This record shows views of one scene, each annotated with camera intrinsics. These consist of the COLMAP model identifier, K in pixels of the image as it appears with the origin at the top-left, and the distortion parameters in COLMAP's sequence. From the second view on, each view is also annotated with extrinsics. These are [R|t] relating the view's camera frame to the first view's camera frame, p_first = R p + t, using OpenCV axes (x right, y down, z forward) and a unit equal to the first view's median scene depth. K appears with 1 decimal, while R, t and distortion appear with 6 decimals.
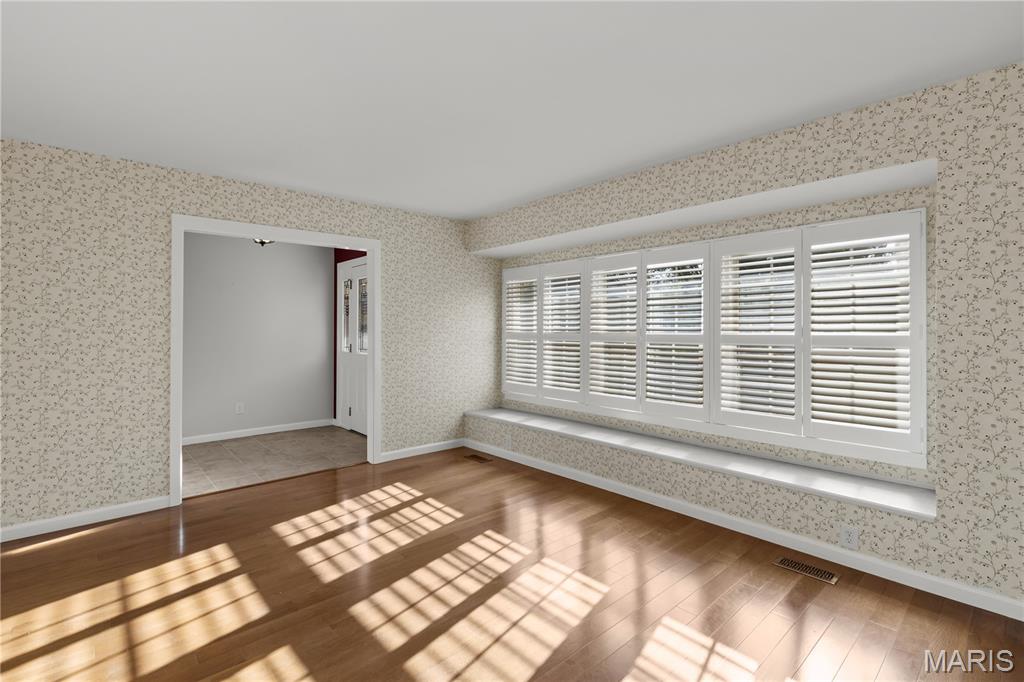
lens RADIAL K [[468.9, 0, 496.8], [0, 468.9, 342.3], [0, 0, 1]] dist [0.000276, 0.000160]
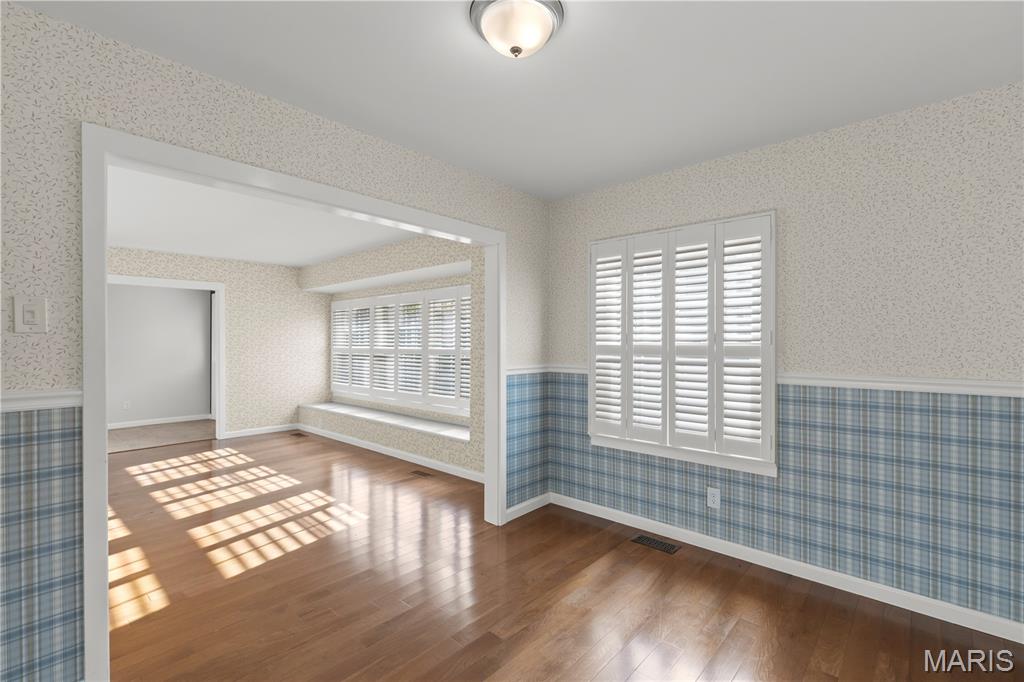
lens RADIAL K [[458.6, 0, 484.8], [0, 458.6, 343.3], [0, 0, 1]] dist [0.001412, 0.000077]
pose [[0.995248, 0.005807, 0.097202, 0.460616], [-0.002781, 0.999508, -0.031238, 0.012615], [-0.097335, 0.030819, 0.994774, -0.534844]]
